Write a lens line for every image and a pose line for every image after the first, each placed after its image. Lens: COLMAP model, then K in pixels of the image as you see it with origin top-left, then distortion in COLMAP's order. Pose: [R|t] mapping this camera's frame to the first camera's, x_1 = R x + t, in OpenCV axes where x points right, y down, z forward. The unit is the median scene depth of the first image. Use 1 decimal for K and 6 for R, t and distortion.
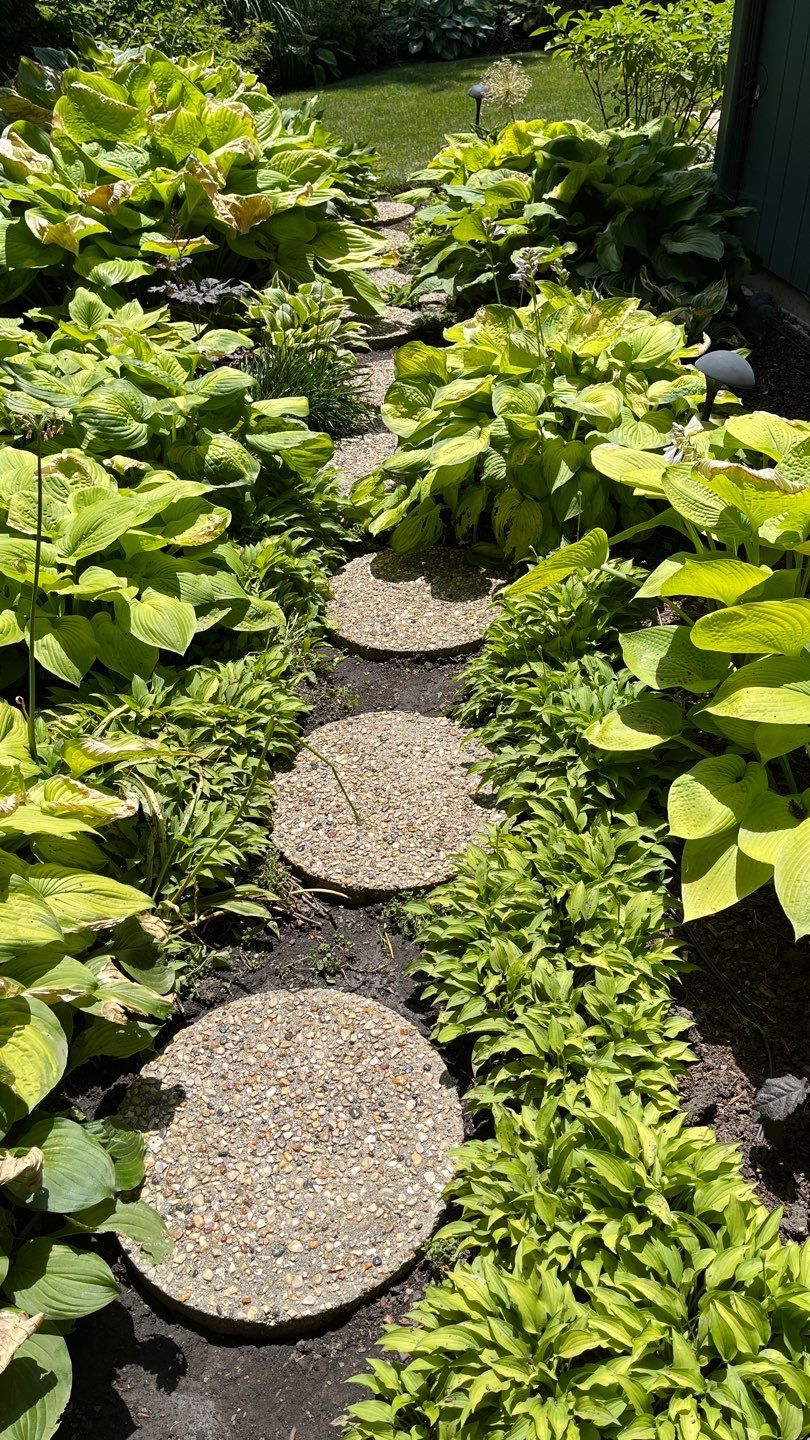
lens RADIAL K [[1121.6, 0, 404.2], [0, 1121.6, 724.1], [0, 0, 1]] dist [0.084402, -0.118771]
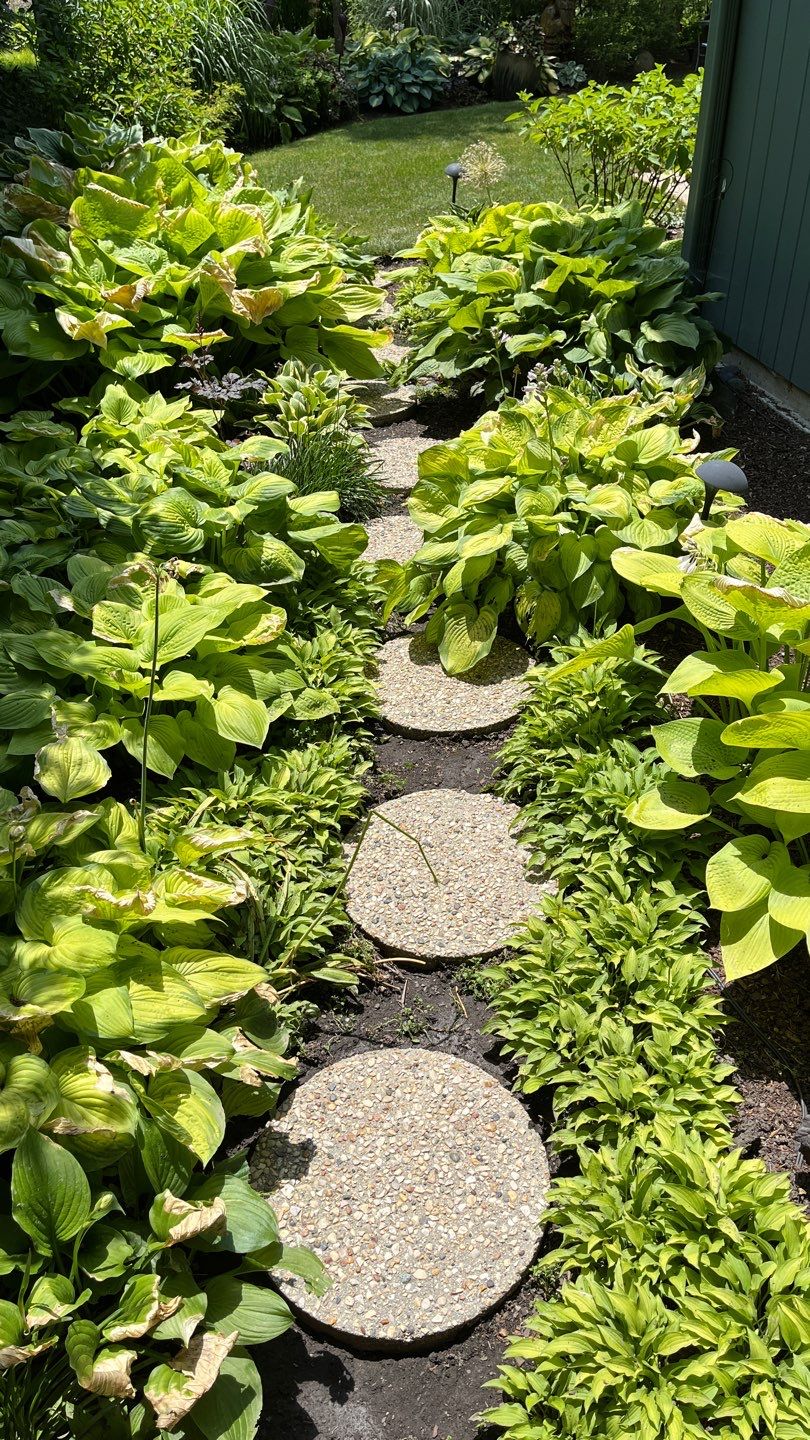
lens RADIAL K [[1125.0, 0, 401.7], [0, 1125.0, 731.5], [0, 0, 1]] dist [0.087407, -0.124889]
pose [[0.998885, -0.027039, 0.038712, -0.116210], [0.027364, 0.999595, -0.007874, -0.078068], [-0.038483, 0.008924, 0.999219, -0.154884]]
